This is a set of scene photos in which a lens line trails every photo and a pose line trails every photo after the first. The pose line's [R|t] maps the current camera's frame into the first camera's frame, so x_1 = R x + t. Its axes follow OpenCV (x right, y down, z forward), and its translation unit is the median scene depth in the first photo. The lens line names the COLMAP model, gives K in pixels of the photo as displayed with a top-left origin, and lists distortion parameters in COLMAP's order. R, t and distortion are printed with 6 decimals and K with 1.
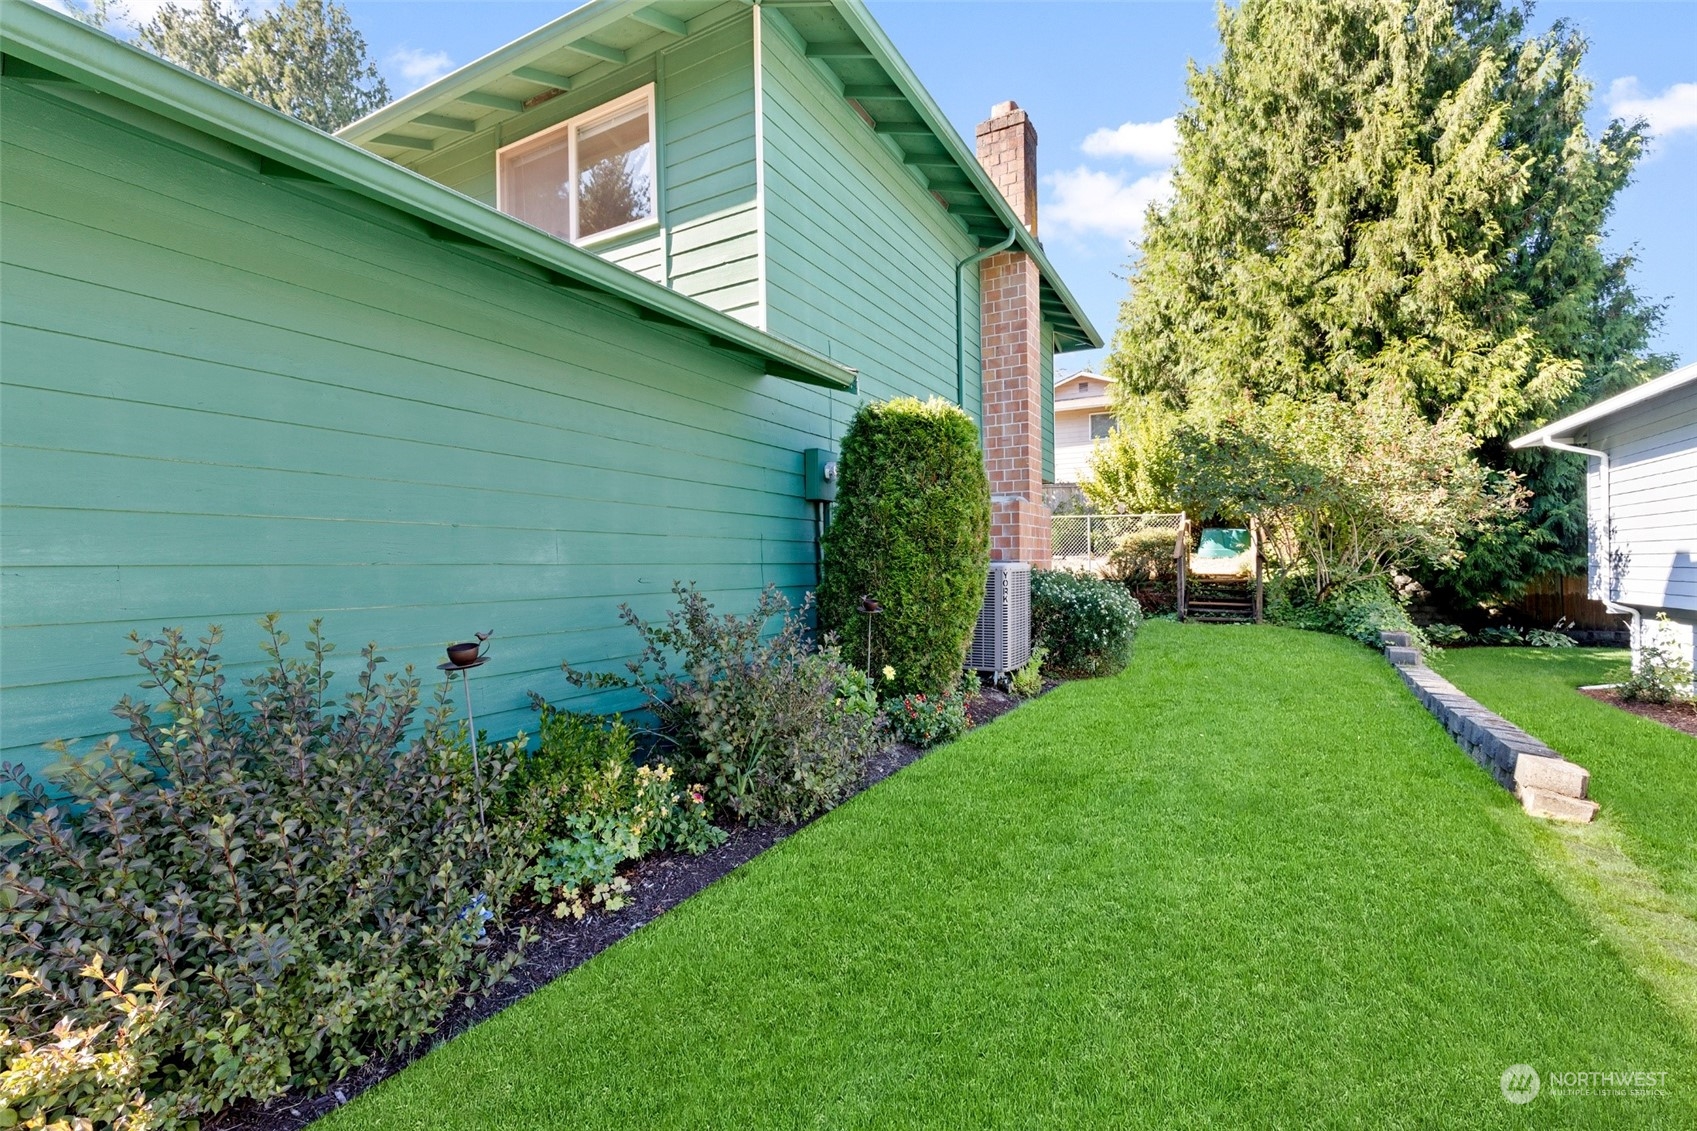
lens RADIAL K [[759.6, 0, 840.3], [0, 759.6, 567.4], [0, 0, 1]] dist [0.001862, -0.000472]
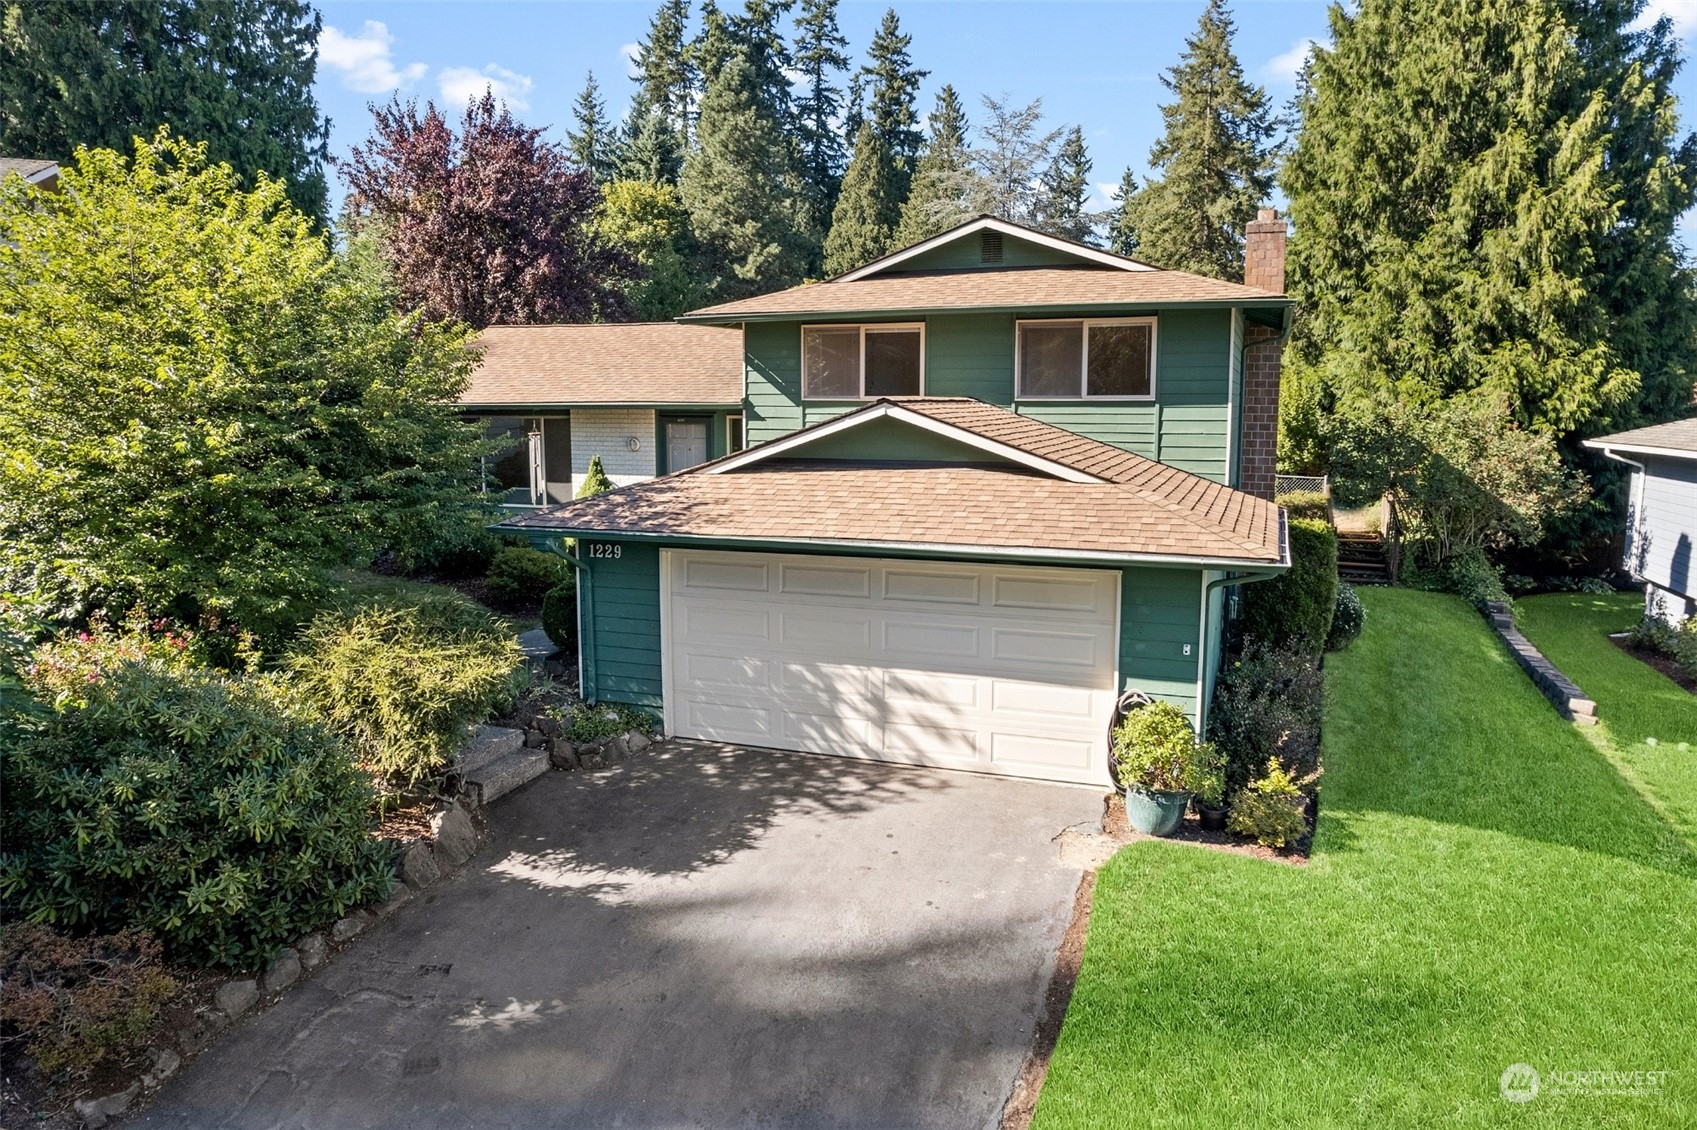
lens RADIAL K [[1149.7, 0, 836.8], [0, 1149.7, 557.0], [0, 0, 1]] dist [-0.079704, 0.058057]
pose [[0.989364, -0.005103, 0.145369, -0.542978], [-0.014529, 0.990920, 0.133667, -0.181337], [-0.144732, -0.134357, 0.980307, -0.591741]]
